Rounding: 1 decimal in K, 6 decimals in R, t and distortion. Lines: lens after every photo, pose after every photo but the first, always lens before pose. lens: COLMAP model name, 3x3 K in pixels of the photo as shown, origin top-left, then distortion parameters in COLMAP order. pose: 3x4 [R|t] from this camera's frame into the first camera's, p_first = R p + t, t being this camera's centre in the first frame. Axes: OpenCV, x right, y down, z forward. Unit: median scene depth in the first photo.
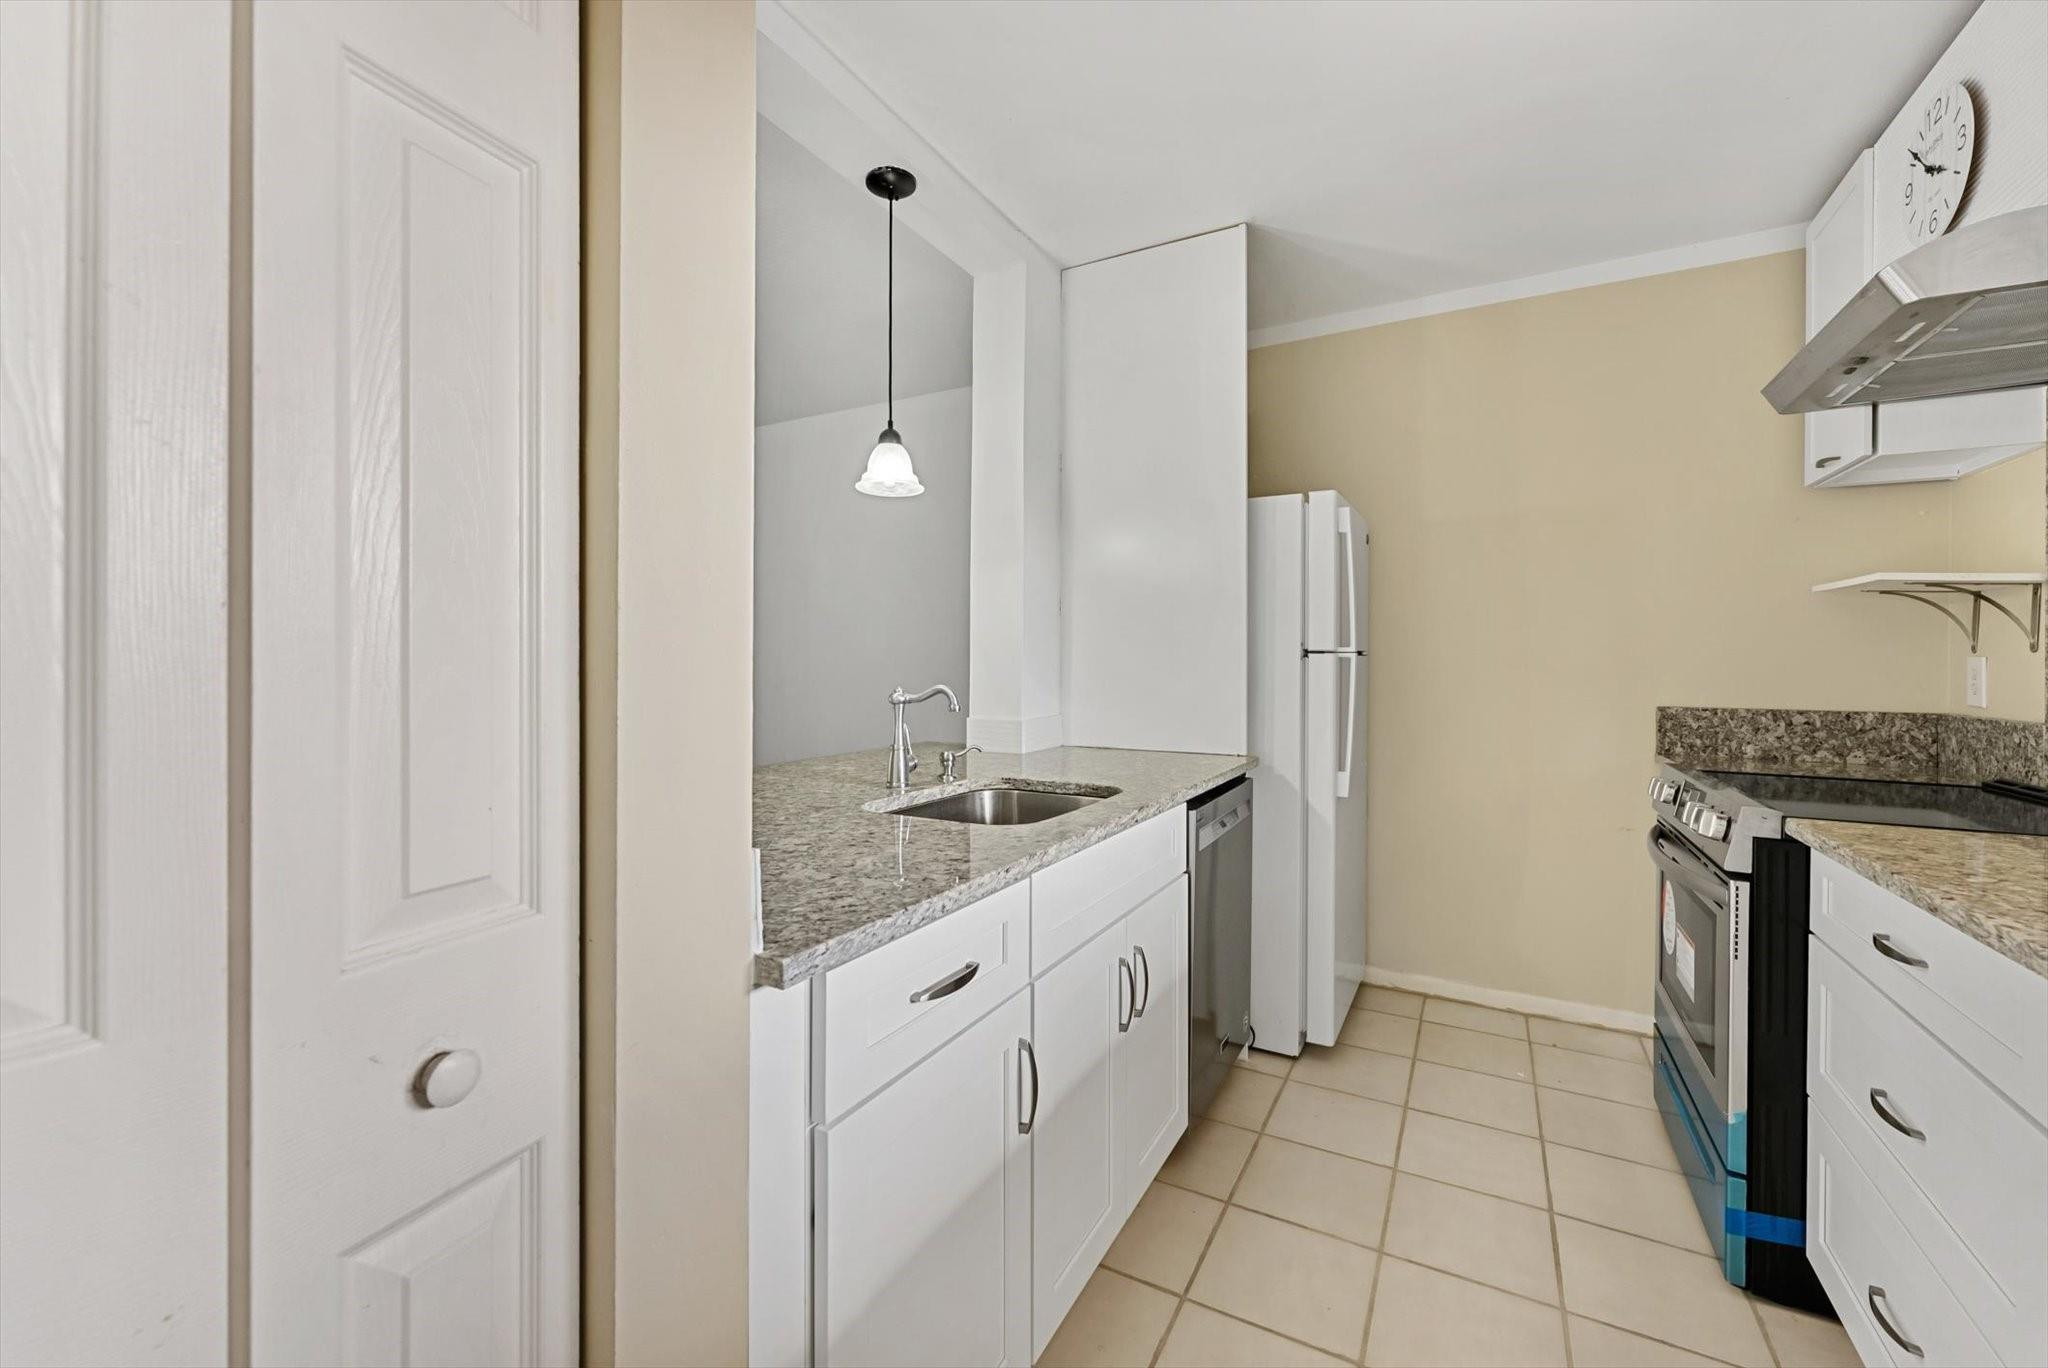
lens RADIAL K [[834.4, 0, 1026.1], [0, 834.4, 659.7], [0, 0, 1]] dist [0.001189, -0.000273]
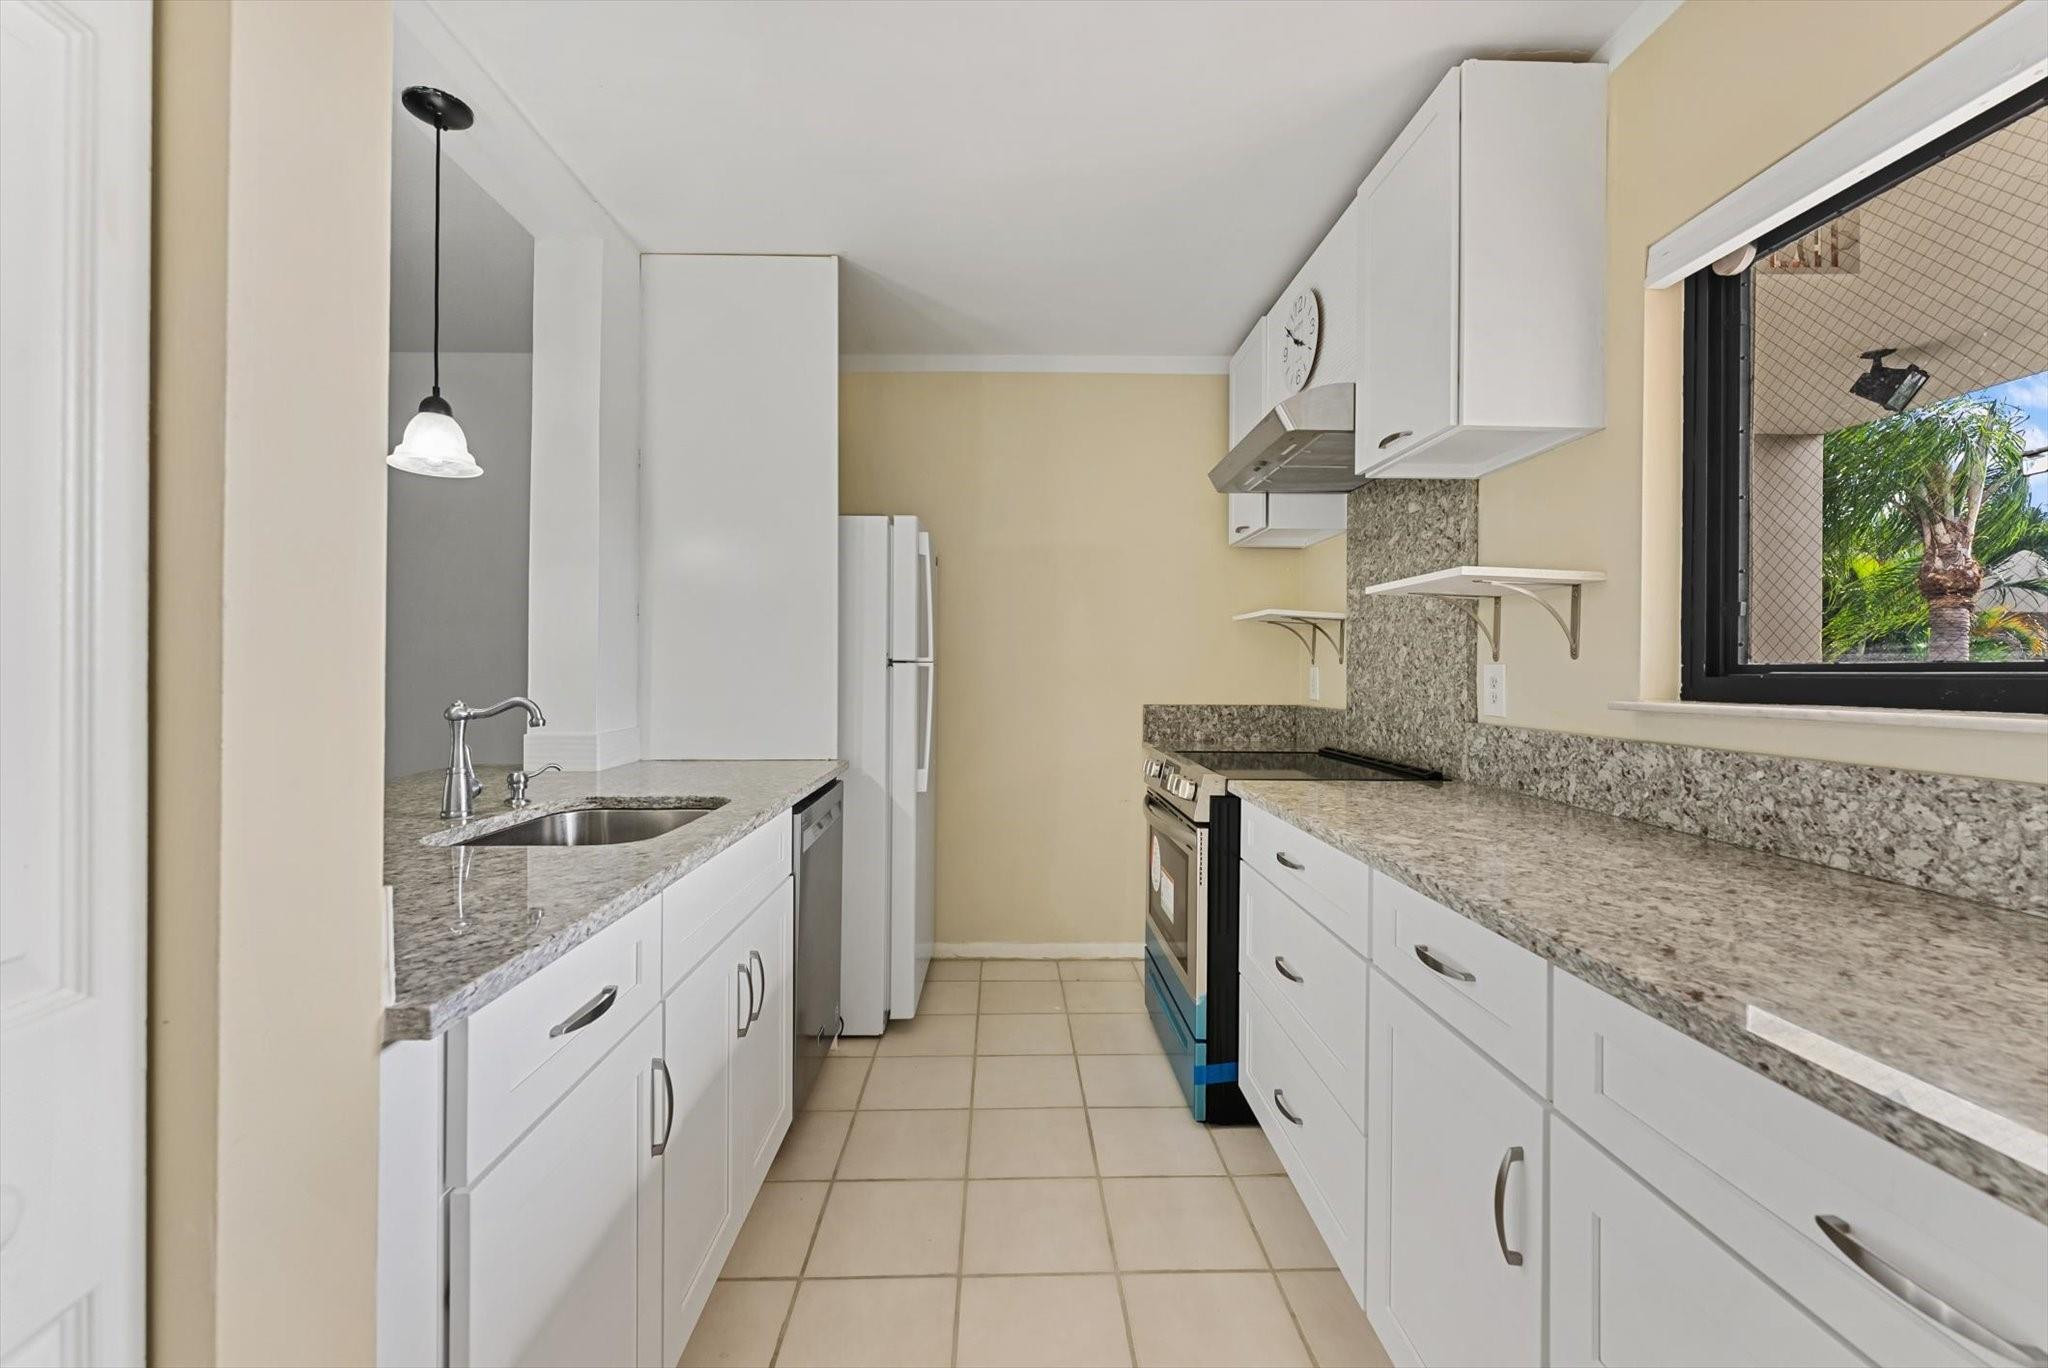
lens RADIAL K [[831.4, 0, 1026.2], [0, 831.4, 664.7], [0, 0, 1]] dist [0.000180, -0.000339]
pose [[0.862948, 0.002611, 0.505287, -0.079302], [-0.000503, 0.999991, -0.004307, -0.000609], [-0.505293, 0.003463, 0.862941, -0.036780]]
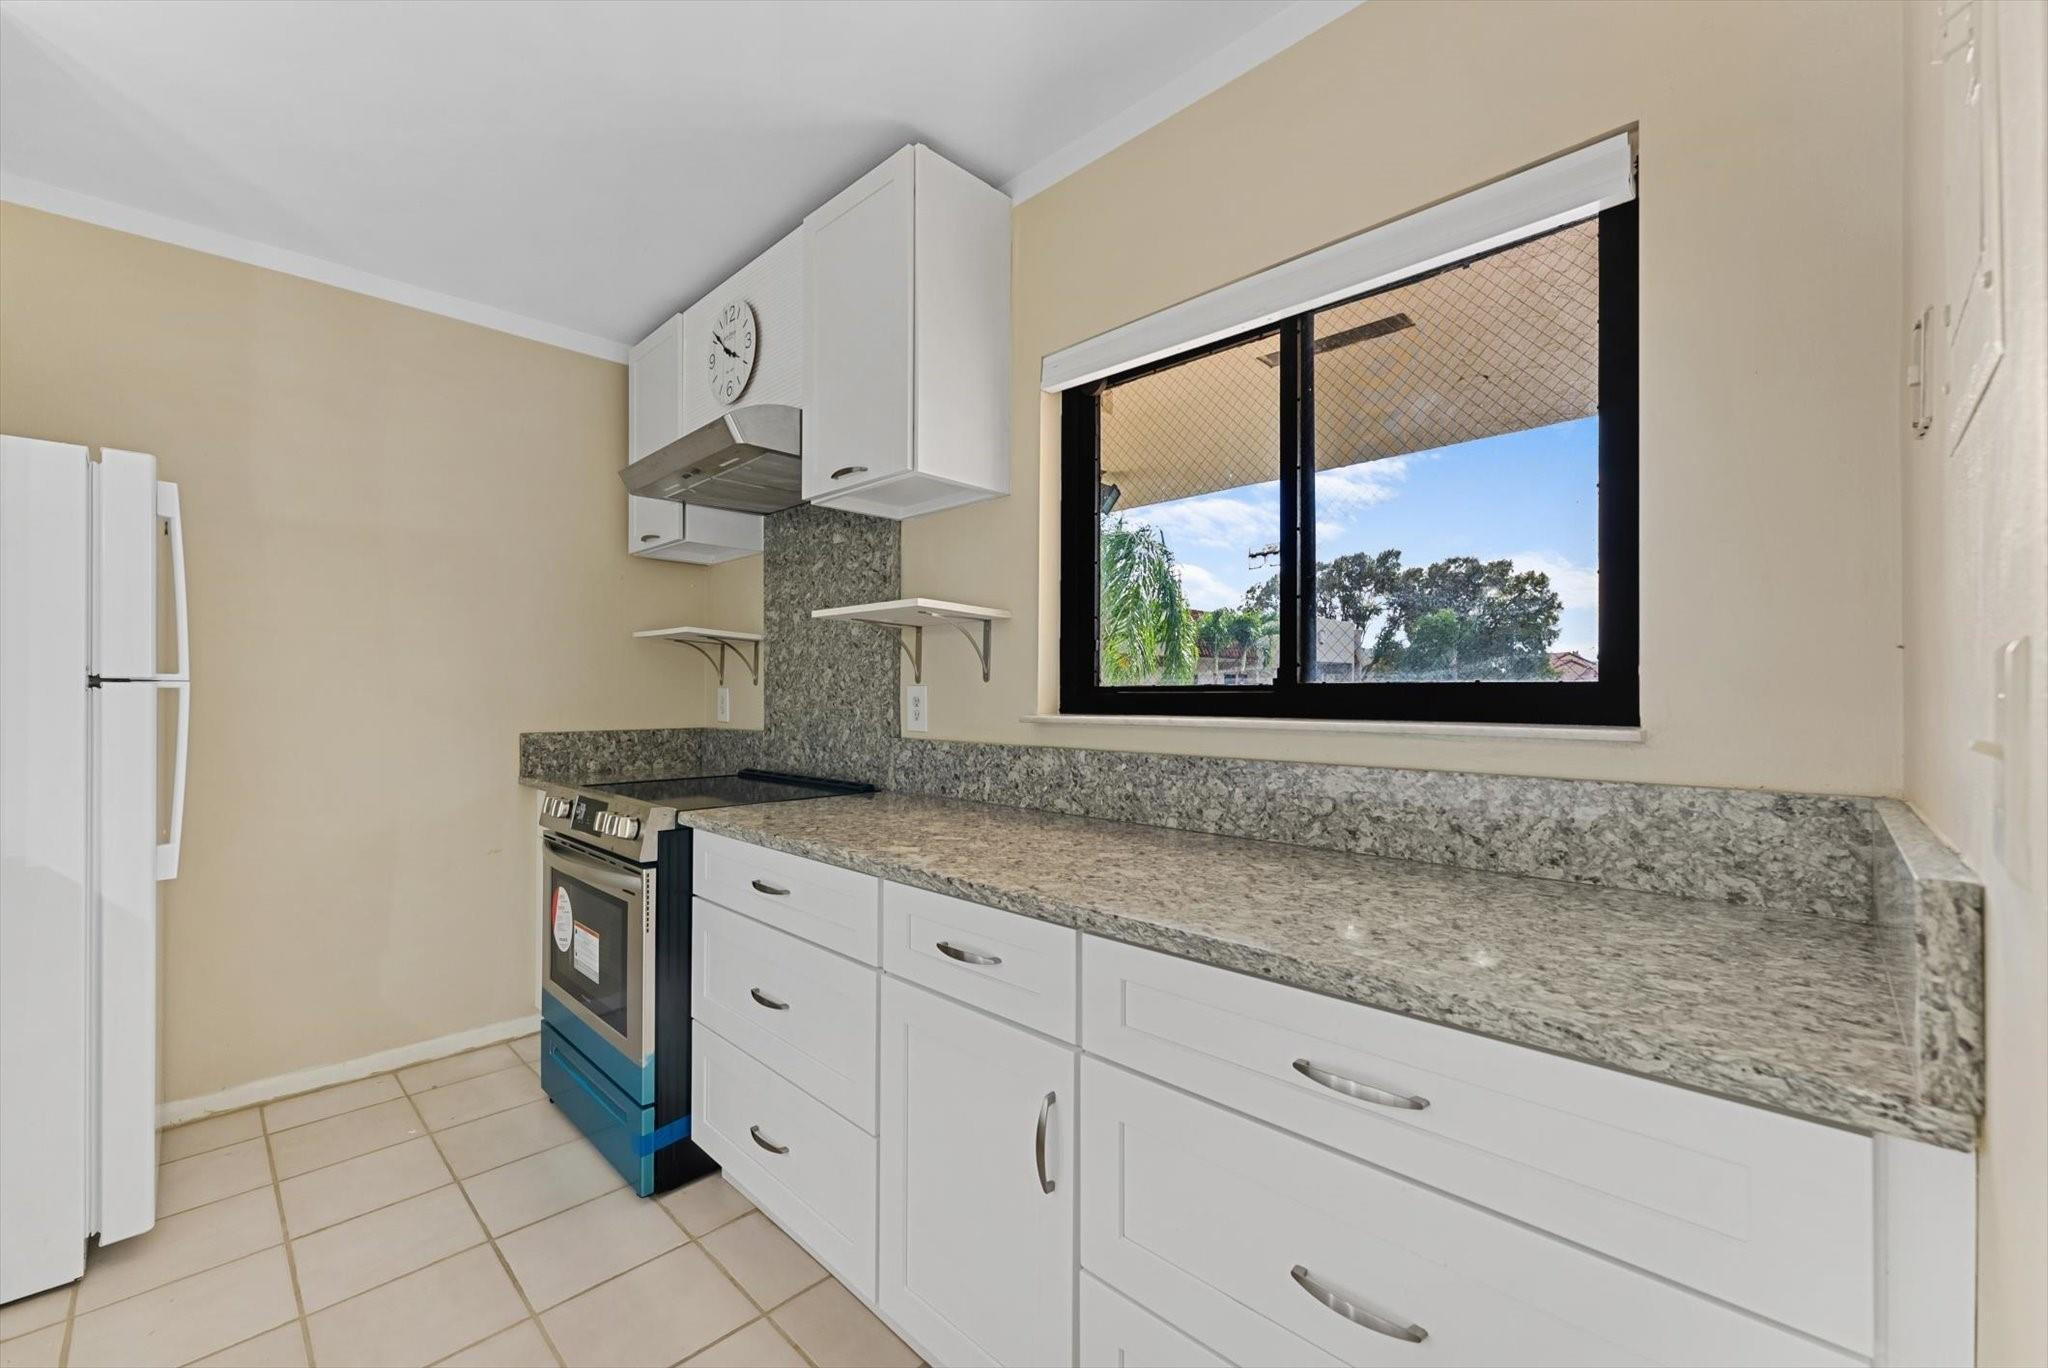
lens RADIAL K [[826.4, 0, 1025.0], [0, 826.4, 691.8], [0, 0, 1]] dist [-0.001299, -0.000430]
pose [[0.268955, -0.003433, 0.963147, -0.144330], [0.000998, 0.999994, 0.003286, -0.001145], [-0.963152, 0.000078, 0.268957, 0.107665]]
